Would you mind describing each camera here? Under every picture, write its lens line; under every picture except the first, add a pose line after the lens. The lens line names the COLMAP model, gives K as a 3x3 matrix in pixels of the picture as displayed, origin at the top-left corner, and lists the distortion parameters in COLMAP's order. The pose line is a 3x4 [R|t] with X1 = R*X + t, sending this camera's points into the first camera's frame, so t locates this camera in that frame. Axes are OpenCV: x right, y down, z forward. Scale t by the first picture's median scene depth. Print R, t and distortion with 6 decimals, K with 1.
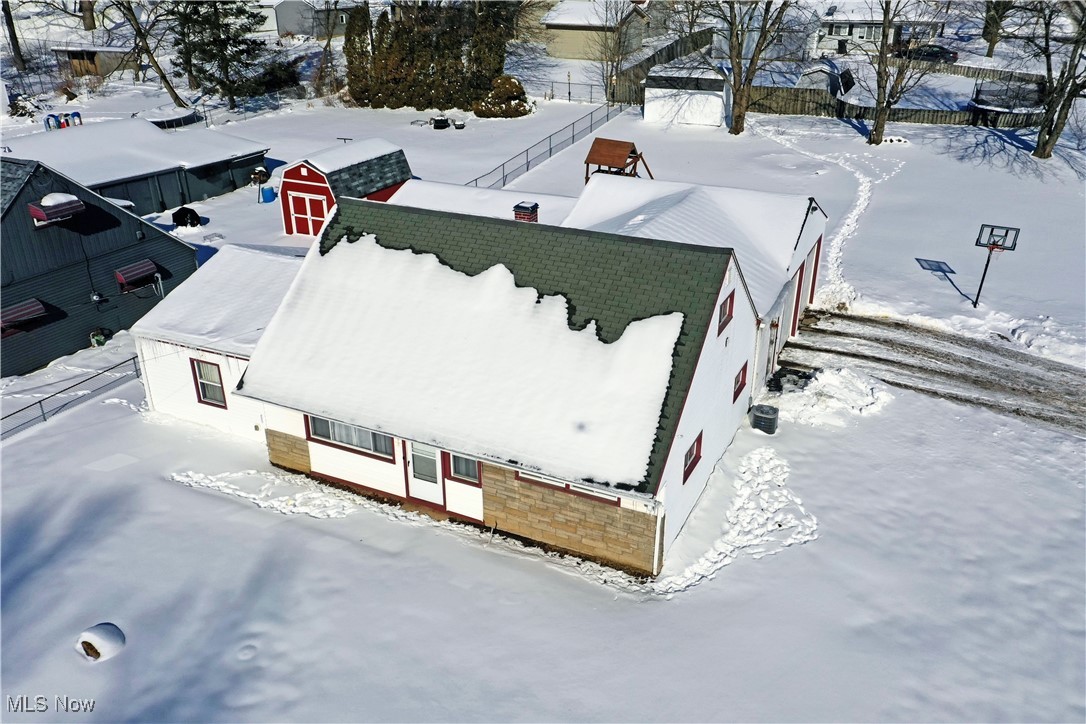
lens RADIAL K [[871.1, 0, 543.0], [0, 871.1, 362.0], [0, 0, 1]] dist [0.024748, 0.004001]
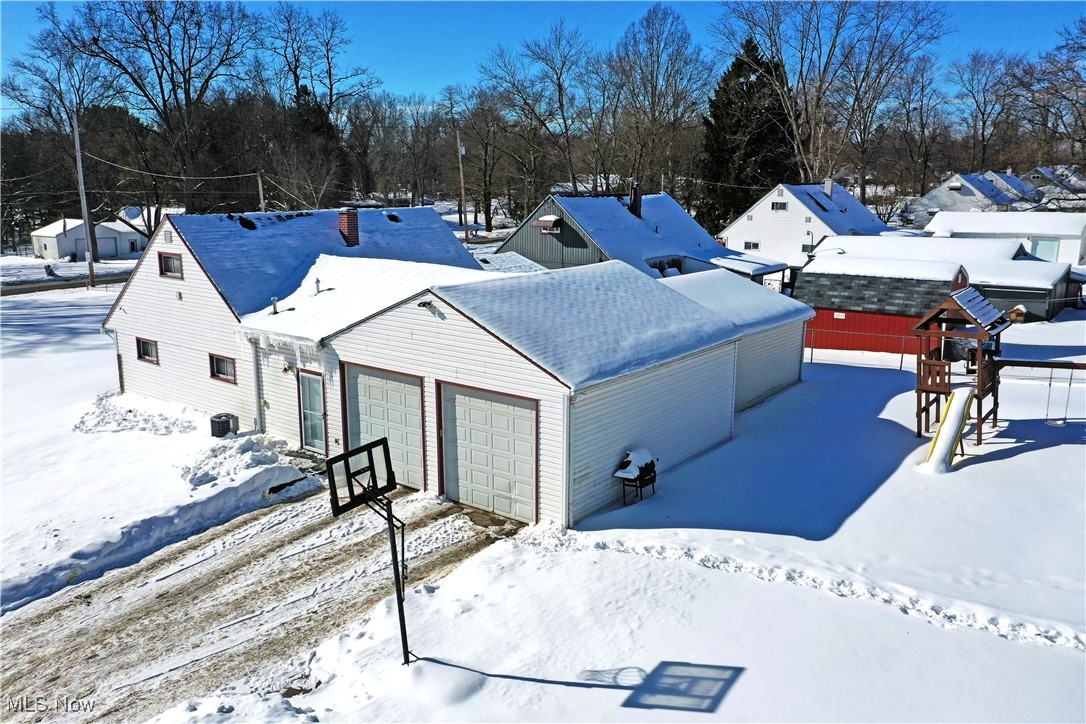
lens RADIAL K [[868.0, 0, 543.0], [0, 868.0, 362.0], [0, 0, 1]] dist [0.004363, 0.012138]
pose [[-0.205934, 0.203156, -0.957245, 1.215163], [-0.405780, 0.872419, 0.272450, -0.462466], [0.890468, 0.444537, -0.097224, 1.503399]]
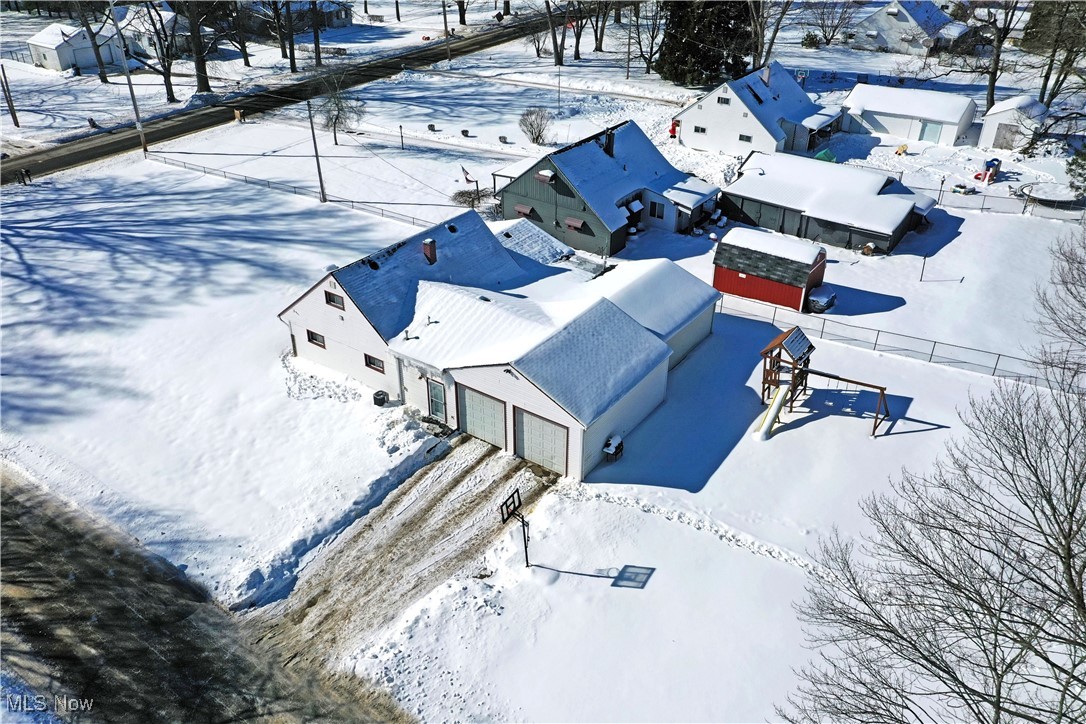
lens RADIAL K [[868.0, 0, 543.0], [0, 868.0, 362.0], [0, 0, 1]] dist [0.004363, 0.012138]
pose [[-0.158235, 0.508684, -0.846288, 1.810203], [-0.411953, 0.744918, 0.524778, -1.158795], [0.897361, 0.431669, 0.091682, 1.187776]]
